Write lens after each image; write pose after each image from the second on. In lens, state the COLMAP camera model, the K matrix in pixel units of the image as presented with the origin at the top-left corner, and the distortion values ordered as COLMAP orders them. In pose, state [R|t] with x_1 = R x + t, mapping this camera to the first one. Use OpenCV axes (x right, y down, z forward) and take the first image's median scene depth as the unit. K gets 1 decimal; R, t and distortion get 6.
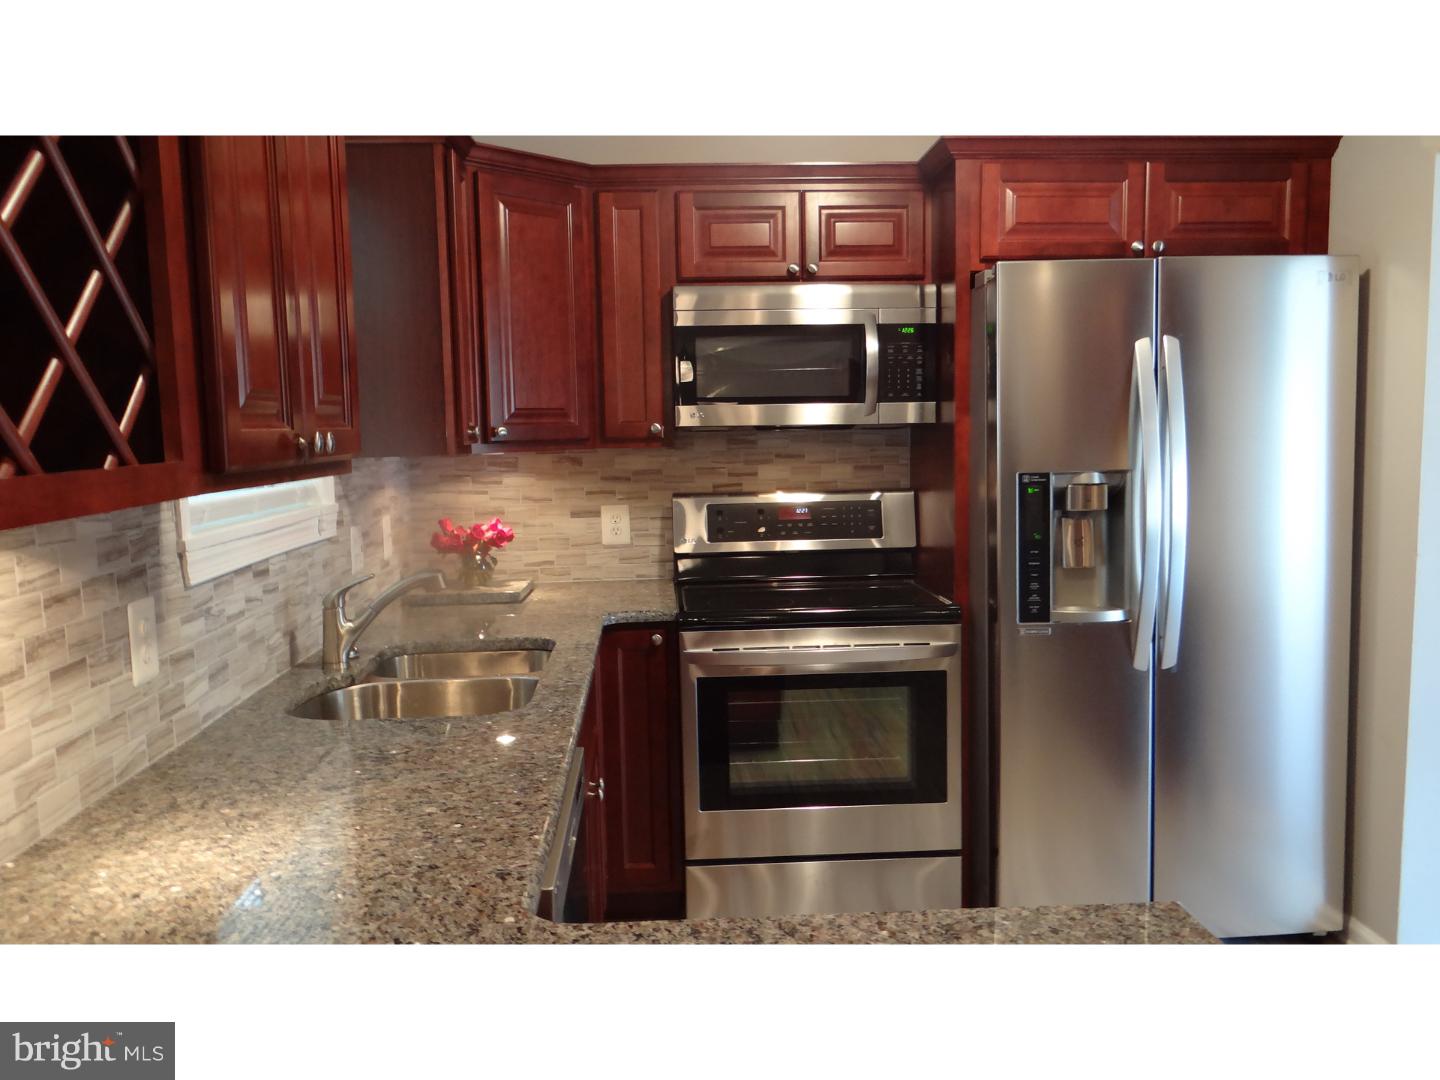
lens RADIAL K [[1152.9, 0, 713.9], [0, 1152.9, 530.0], [0, 0, 1]] dist [0.017552, -0.022649]
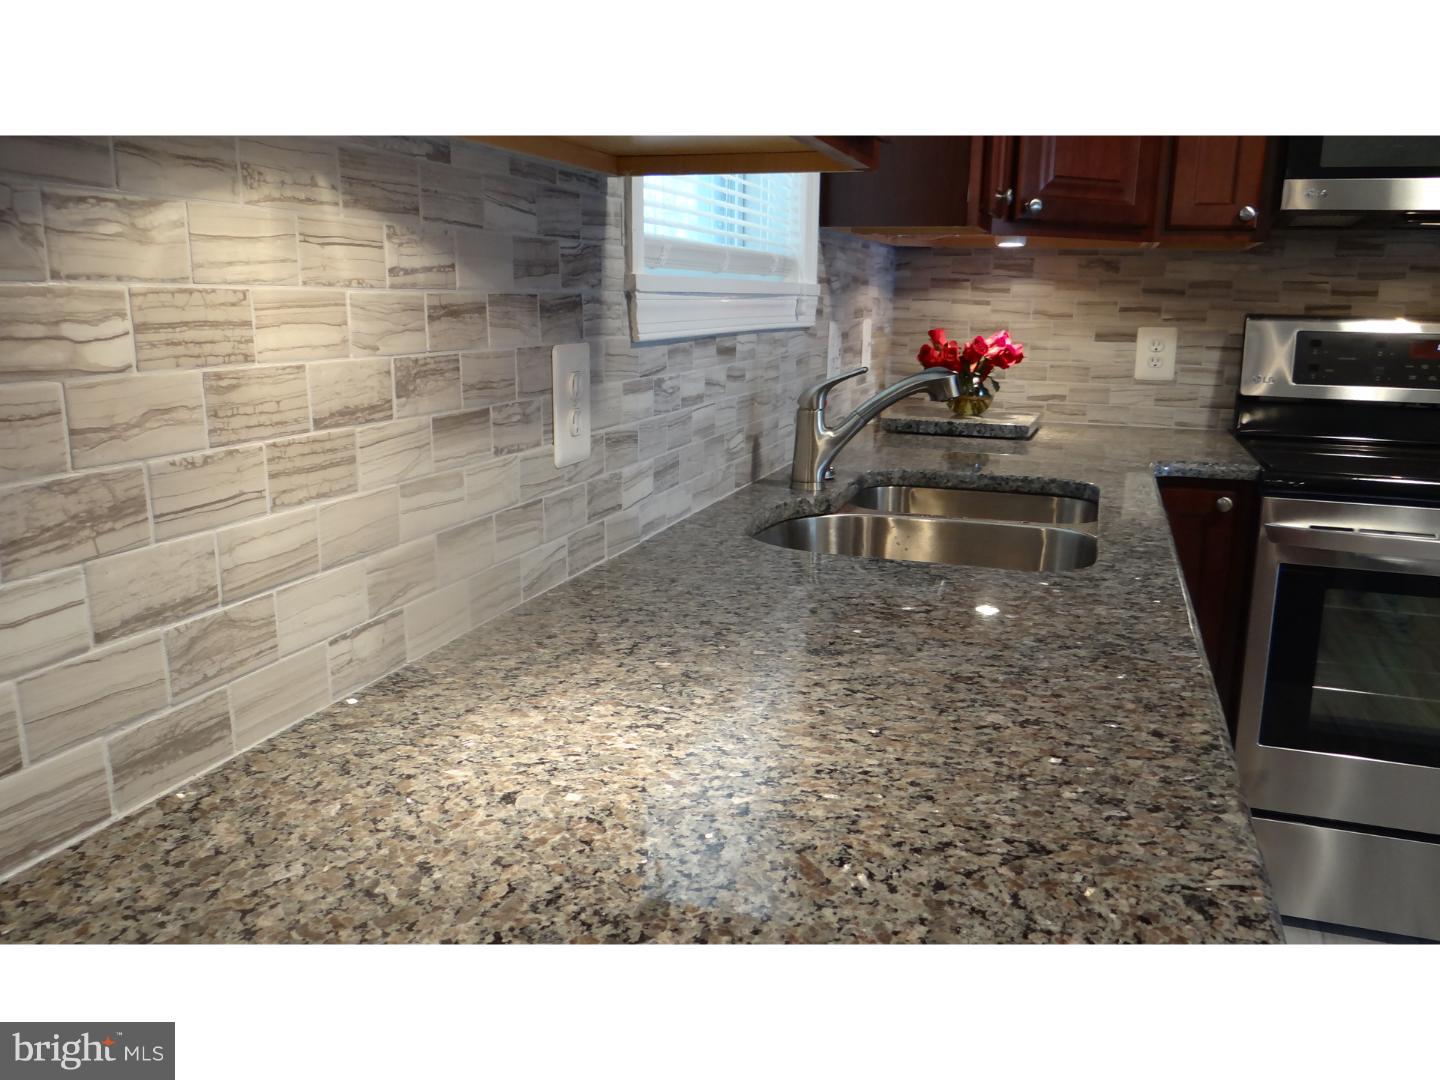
lens RADIAL K [[1152.9, 0, 716.6], [0, 1152.9, 534.1], [0, 0, 1]] dist [0.017552, -0.022649]
pose [[0.930714, 0.112719, -0.347946, -0.094135], [-0.072377, 0.989274, 0.126879, 0.046291], [0.358516, -0.092904, 0.928889, 0.220791]]
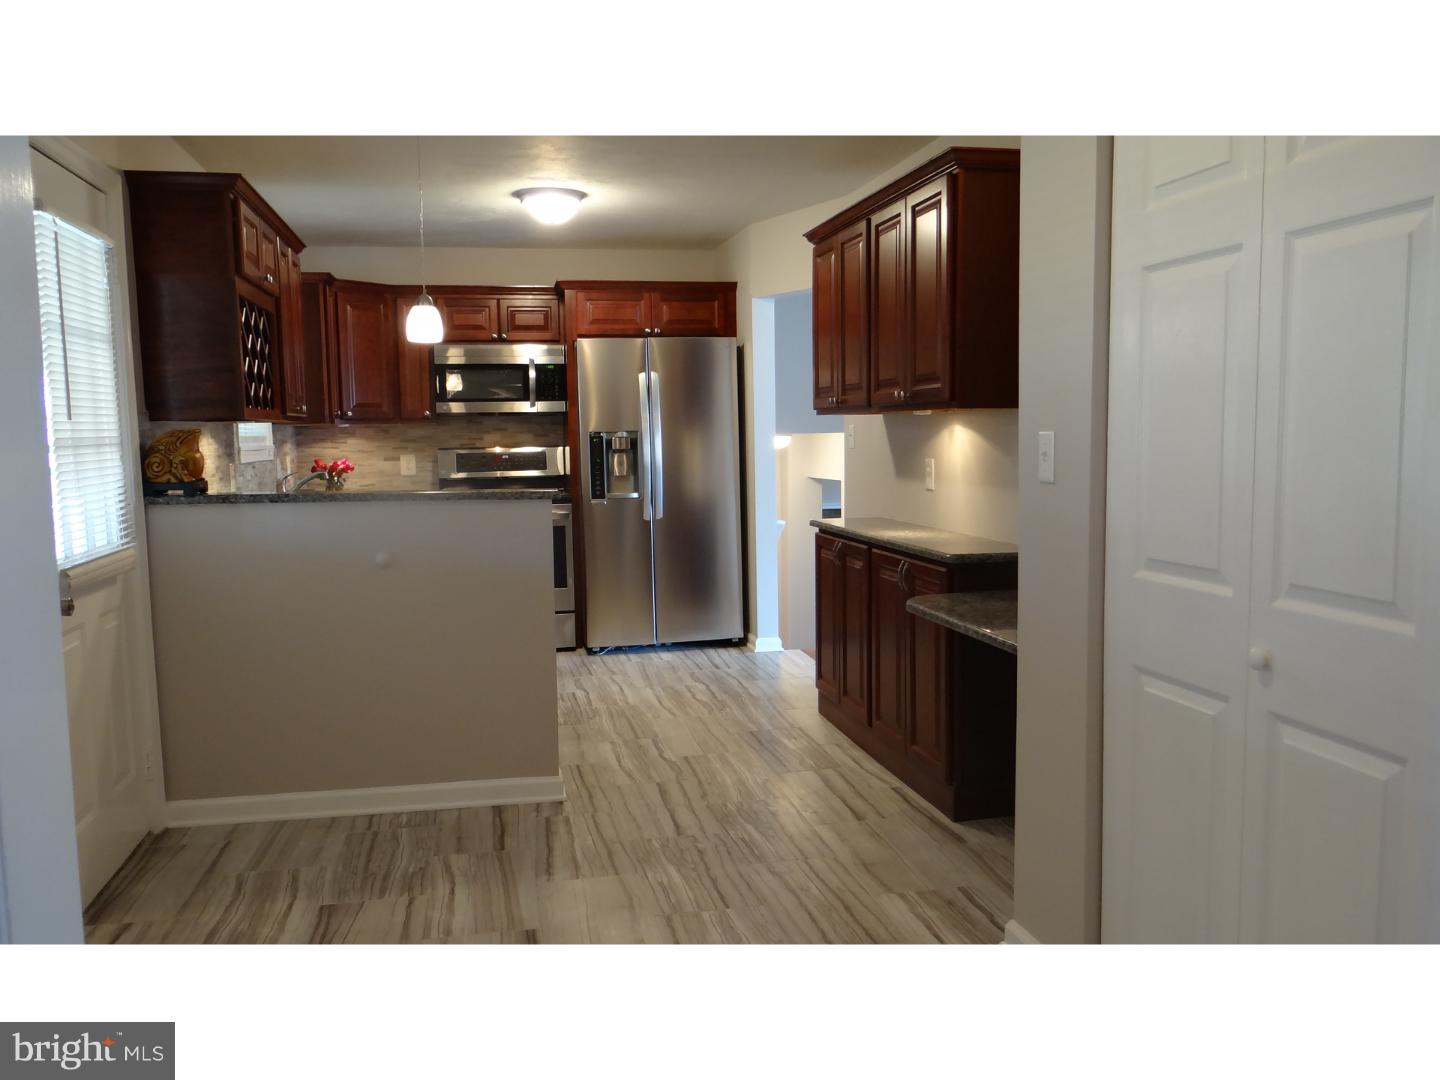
lens RADIAL K [[1152.9, 0, 711.4], [0, 1152.9, 525.0], [0, 0, 1]] dist [0.017552, -0.022649]
pose [[0.988236, -0.012304, 0.152442, 0.147596], [0.014568, 0.999799, -0.013748, 0.159685], [-0.152242, 0.015807, 0.988217, -1.203997]]
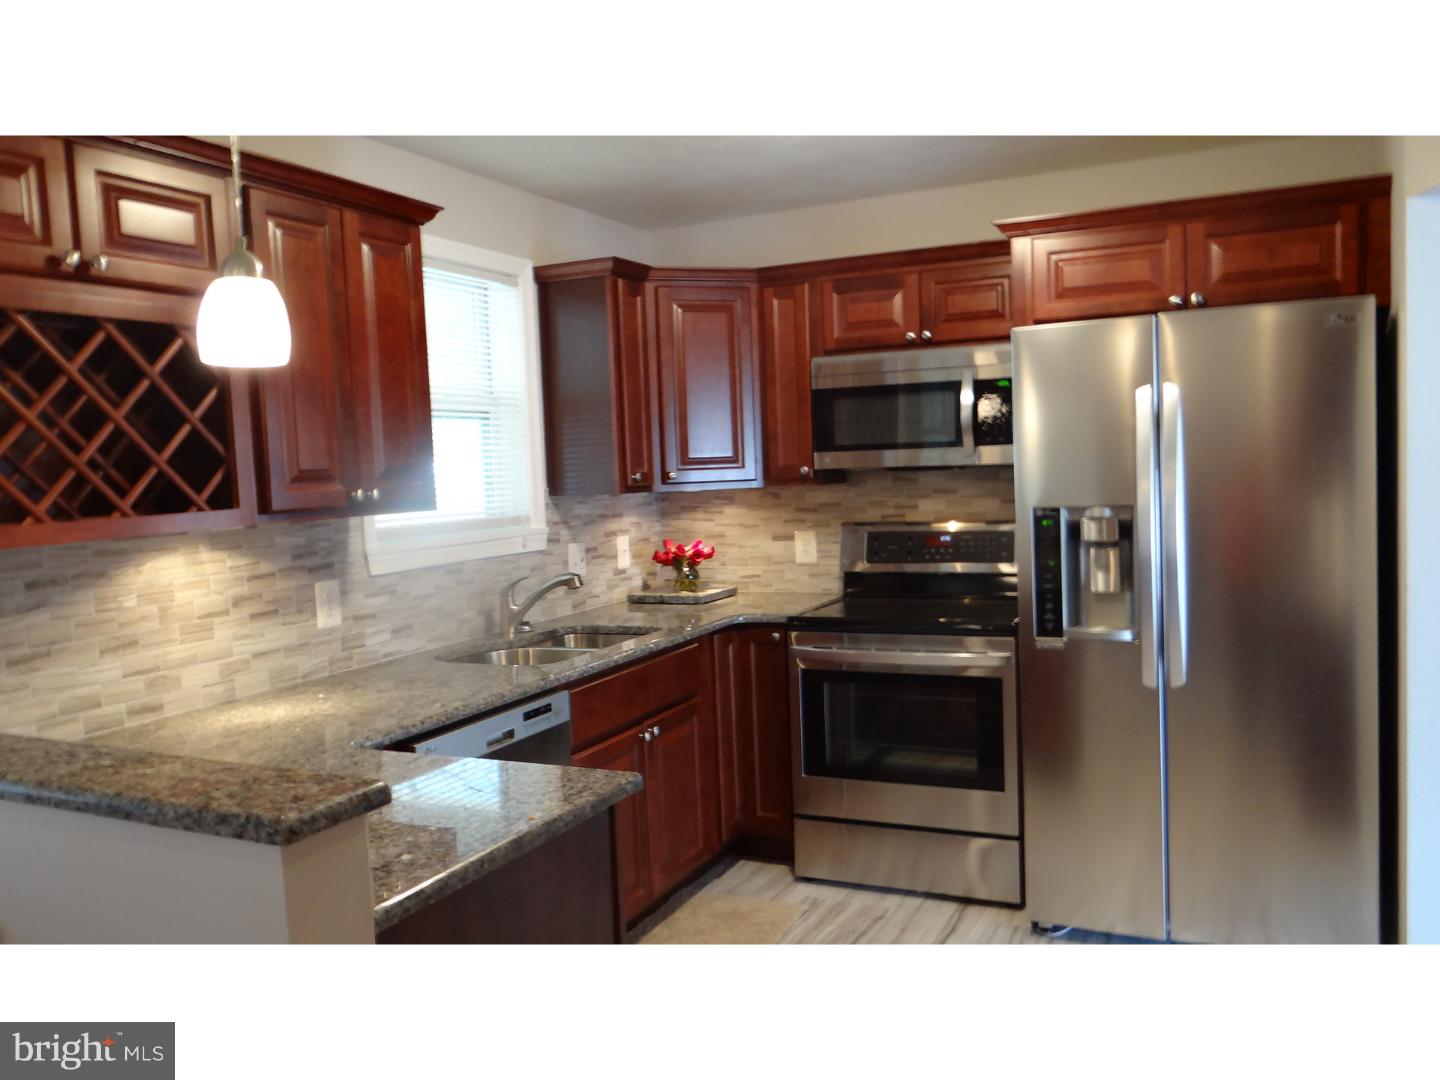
lens RADIAL K [[1152.9, 0, 710.8], [0, 1152.9, 524.5], [0, 0, 1]] dist [0.017552, -0.022649]
pose [[0.879926, 0.009855, -0.475008, 0.507543], [-0.021697, 0.999575, -0.019453, -0.002900], [0.474615, 0.027423, 0.879766, -0.167054]]
